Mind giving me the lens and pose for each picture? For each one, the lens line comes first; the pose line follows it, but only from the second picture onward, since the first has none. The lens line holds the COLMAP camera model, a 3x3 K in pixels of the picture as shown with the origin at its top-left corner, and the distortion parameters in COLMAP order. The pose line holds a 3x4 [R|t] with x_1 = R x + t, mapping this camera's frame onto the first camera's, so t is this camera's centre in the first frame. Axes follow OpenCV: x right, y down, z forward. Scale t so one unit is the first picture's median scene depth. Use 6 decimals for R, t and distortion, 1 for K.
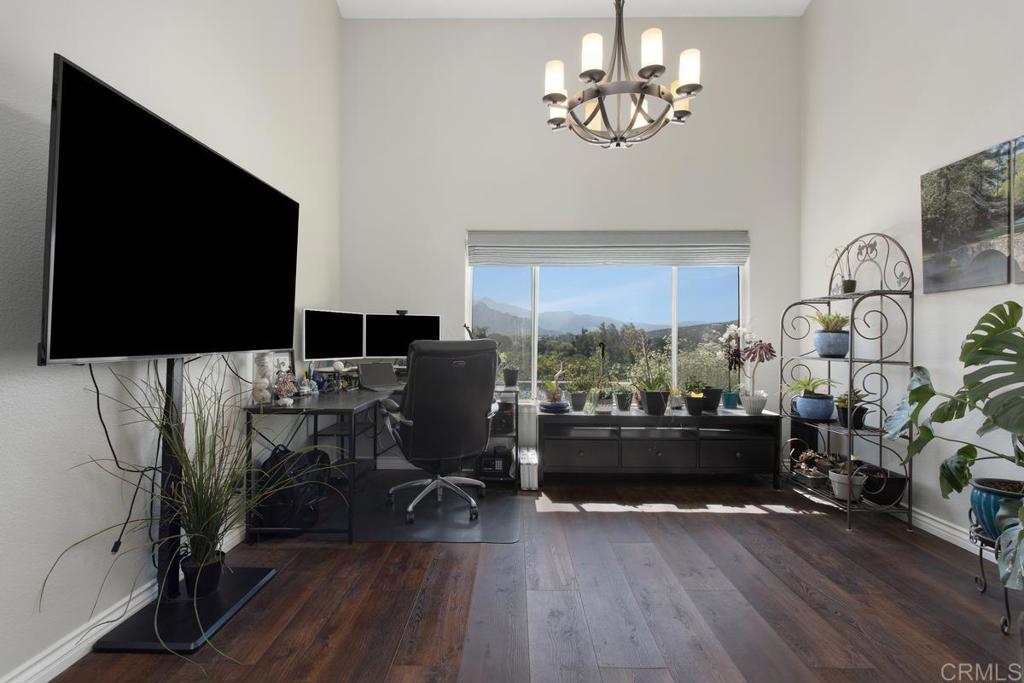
lens RADIAL K [[487.7, 0, 511.4], [0, 487.7, 338.8], [0, 0, 1]] dist [-0.004891, 0.001900]
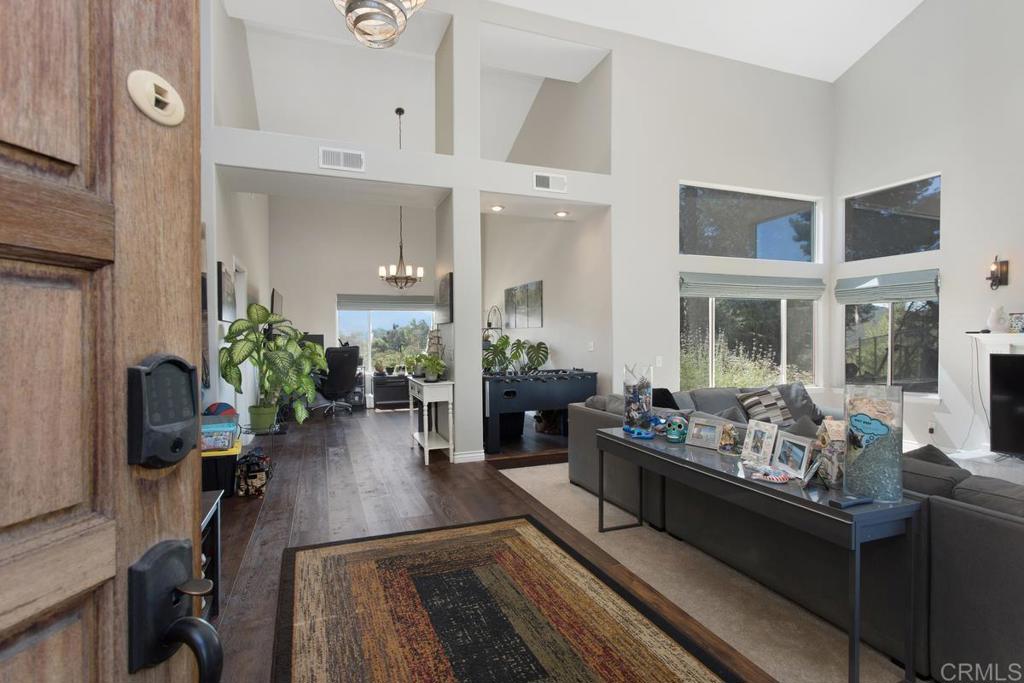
lens RADIAL K [[487.7, 0, 509.2], [0, 487.7, 343.1], [0, 0, 1]] dist [-0.004891, 0.001900]
pose [[0.929672, -0.018771, 0.367909, -0.195539], [0.011553, 0.999695, 0.021813, -0.051140], [-0.368207, -0.016029, 0.929606, -1.405106]]
